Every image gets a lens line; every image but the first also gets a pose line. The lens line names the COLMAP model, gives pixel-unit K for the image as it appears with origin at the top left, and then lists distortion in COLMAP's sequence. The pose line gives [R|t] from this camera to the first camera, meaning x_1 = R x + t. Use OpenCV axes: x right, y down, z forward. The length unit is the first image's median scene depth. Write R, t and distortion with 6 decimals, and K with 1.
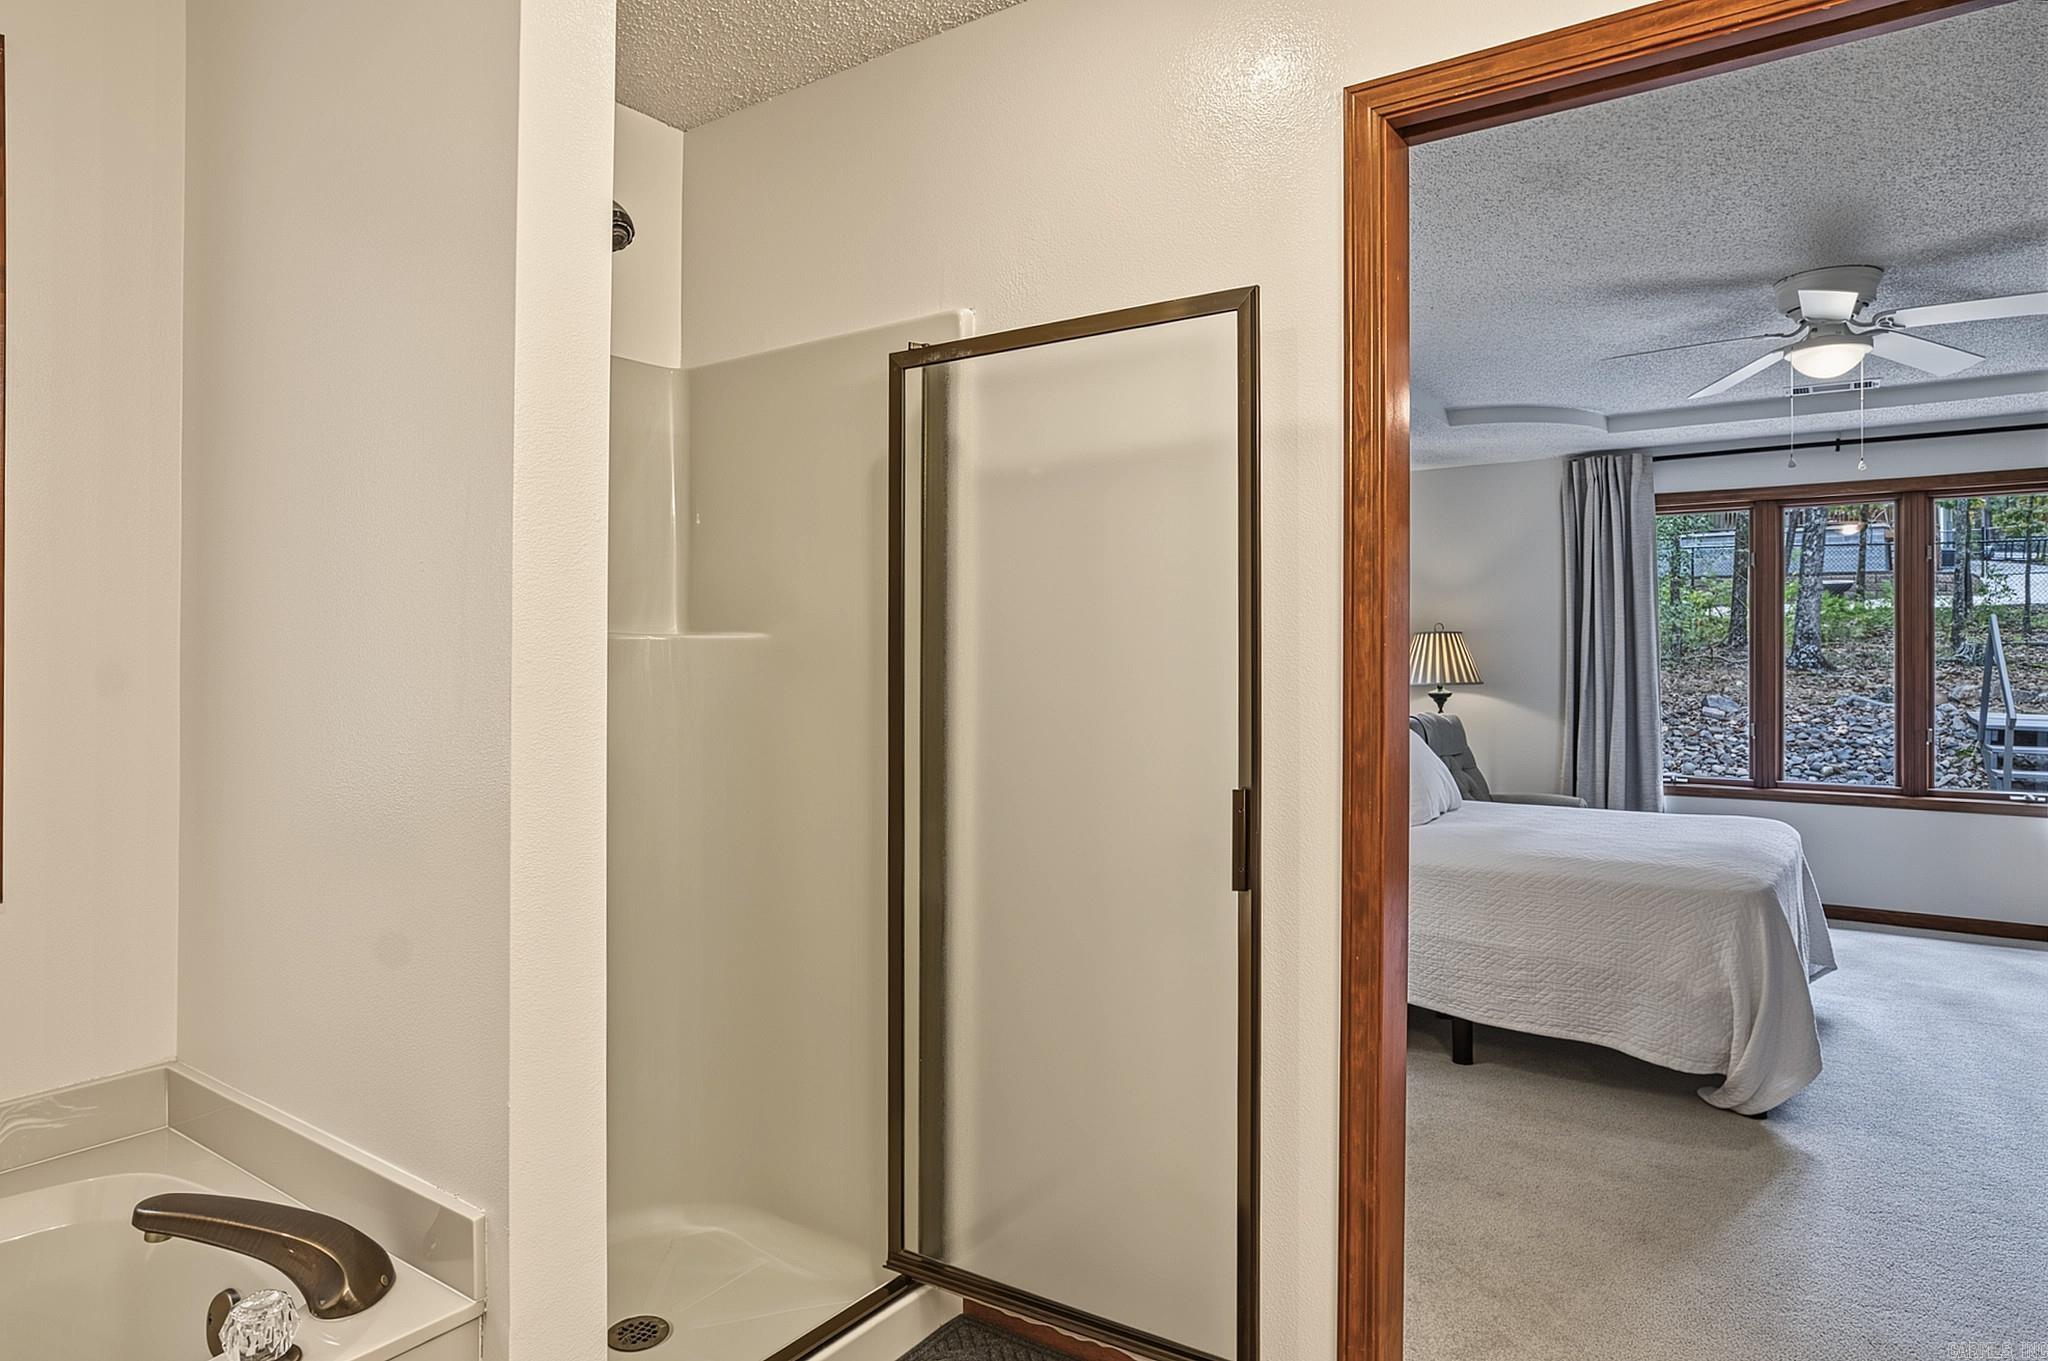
lens RADIAL K [[1224.9, 0, 1019.9], [0, 1224.9, 627.3], [0, 0, 1]] dist [-0.036097, 0.028732]
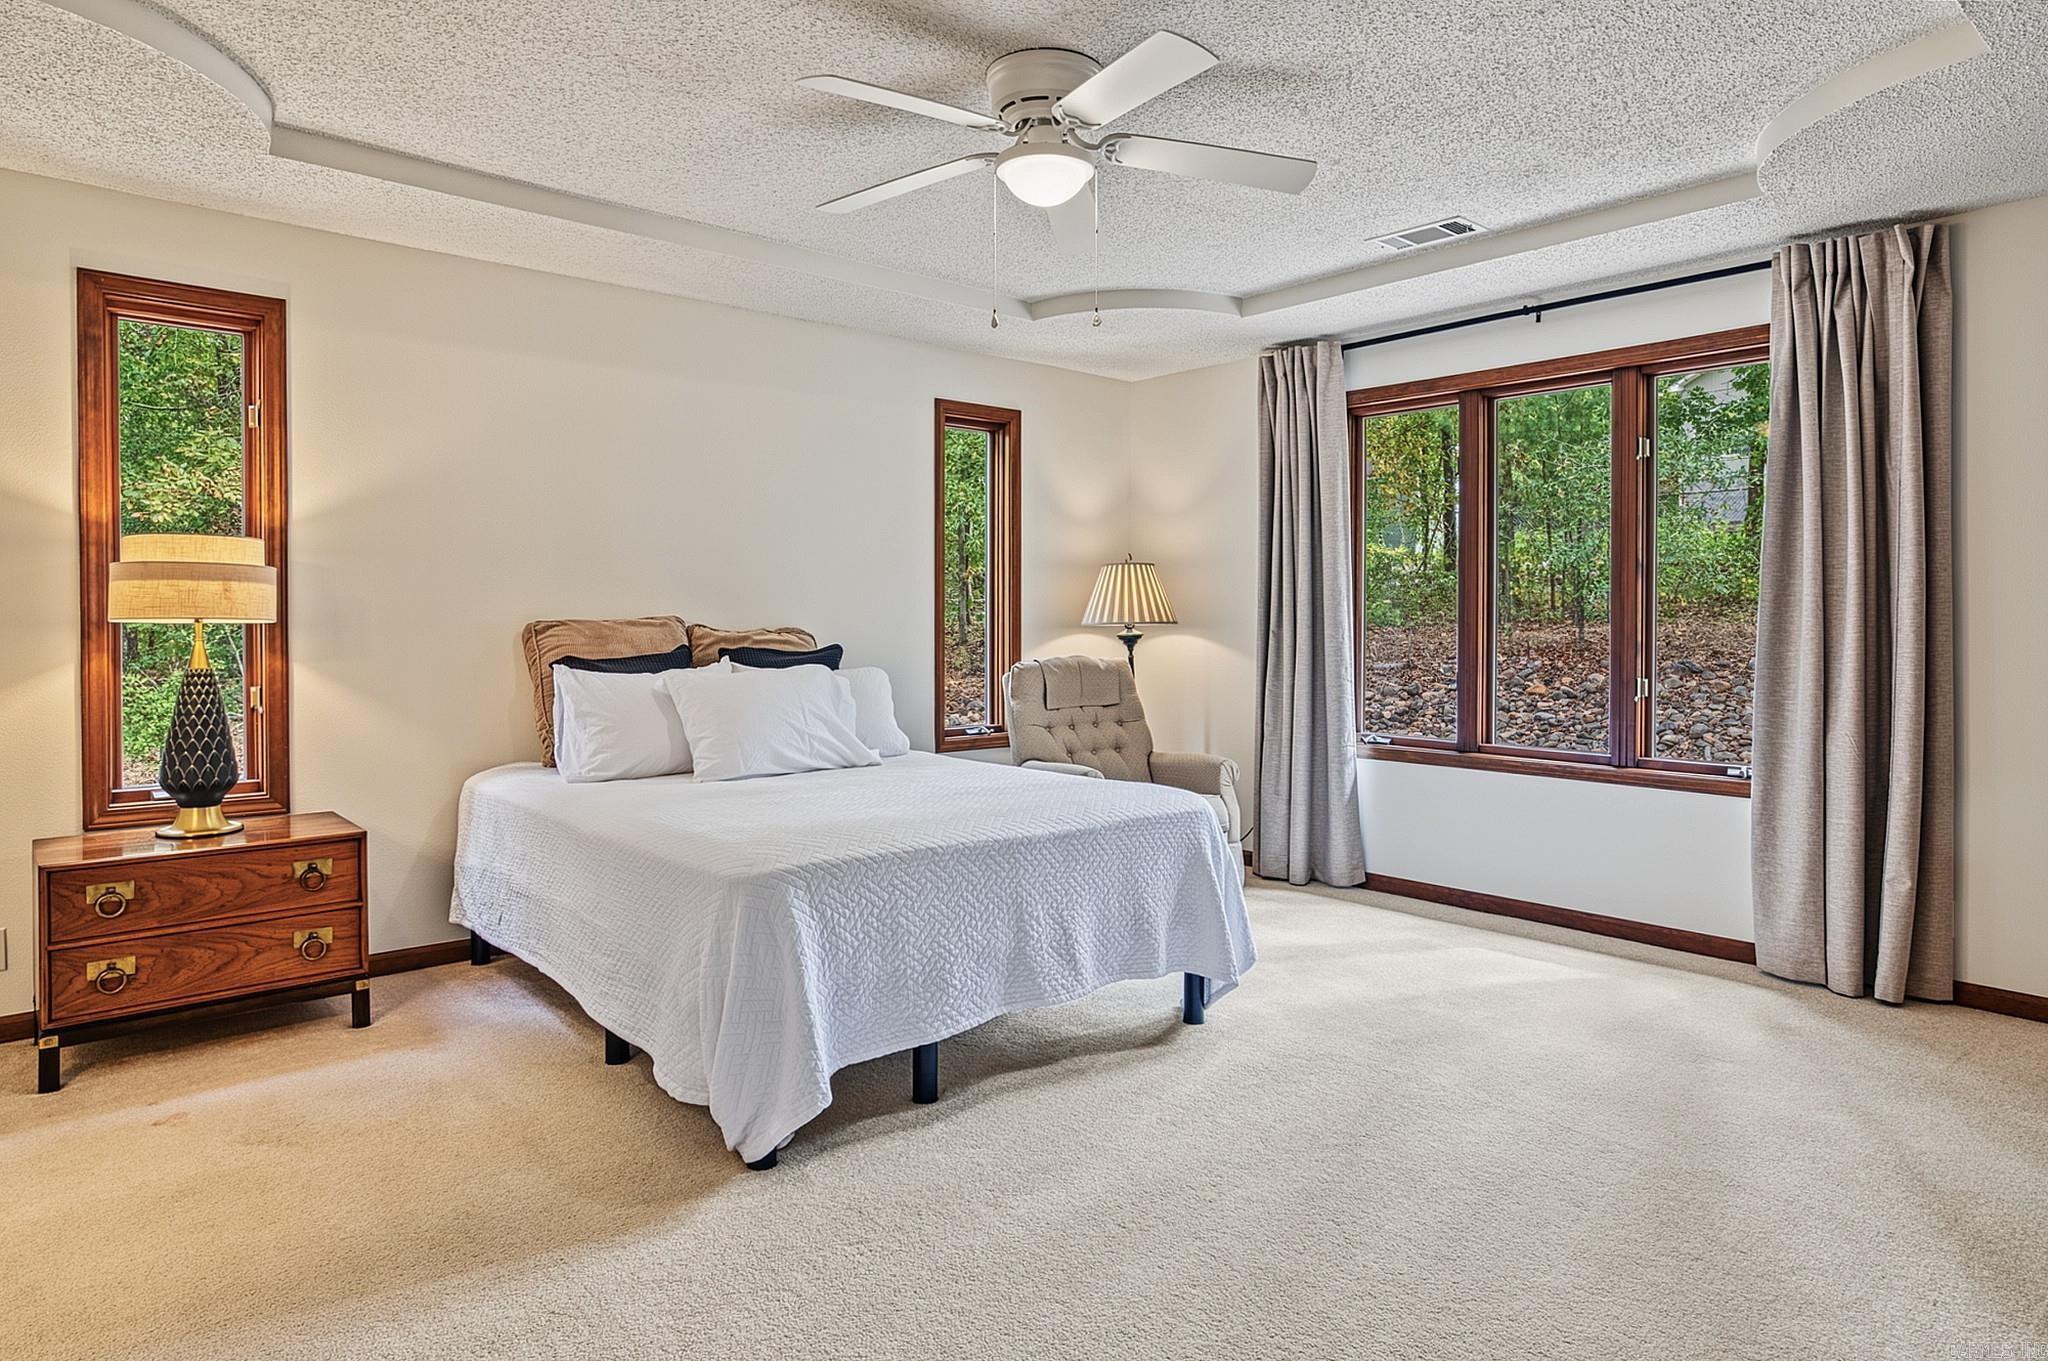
lens RADIAL K [[1210.3, 0, 1031.7], [0, 1210.3, 616.6], [0, 0, 1]] dist [-0.031740, 0.025742]
pose [[0.972090, -0.002775, -0.234592, 0.505315], [0.010213, 0.999483, 0.030494, 0.015331], [0.234386, -0.032039, 0.971615, 0.155901]]
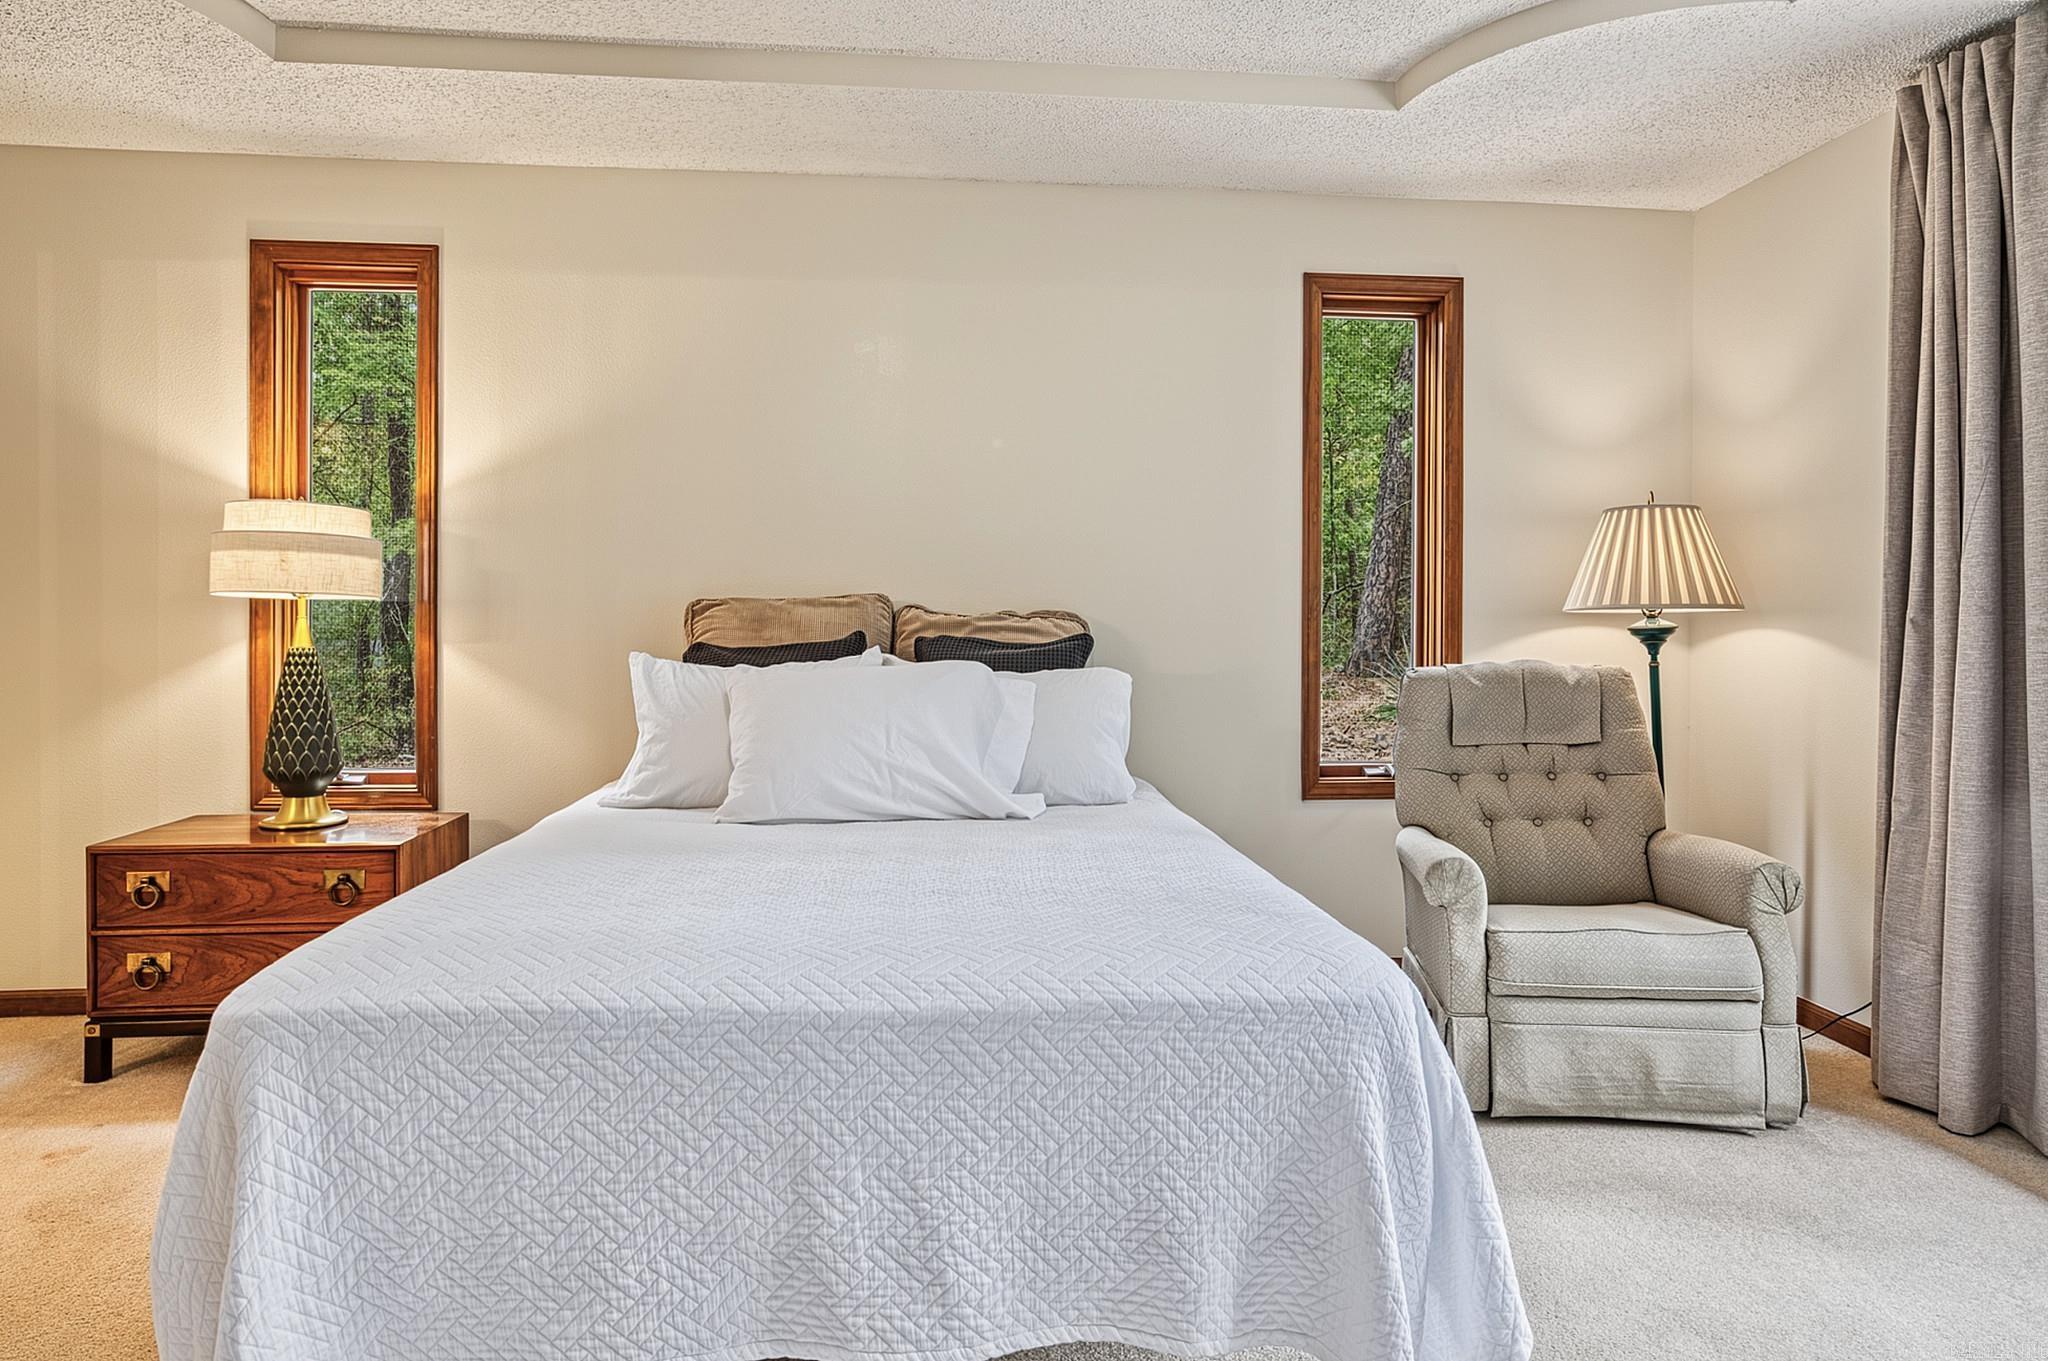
lens RADIAL K [[1224.9, 0, 1019.9], [0, 1224.9, 627.3], [0, 0, 1]] dist [-0.036097, 0.028732]
pose [[0.648554, 0.004489, -0.761155, 0.593444], [0.023591, 0.999384, 0.025995, 0.036622], [0.760803, -0.034815, 0.648049, 0.489684]]
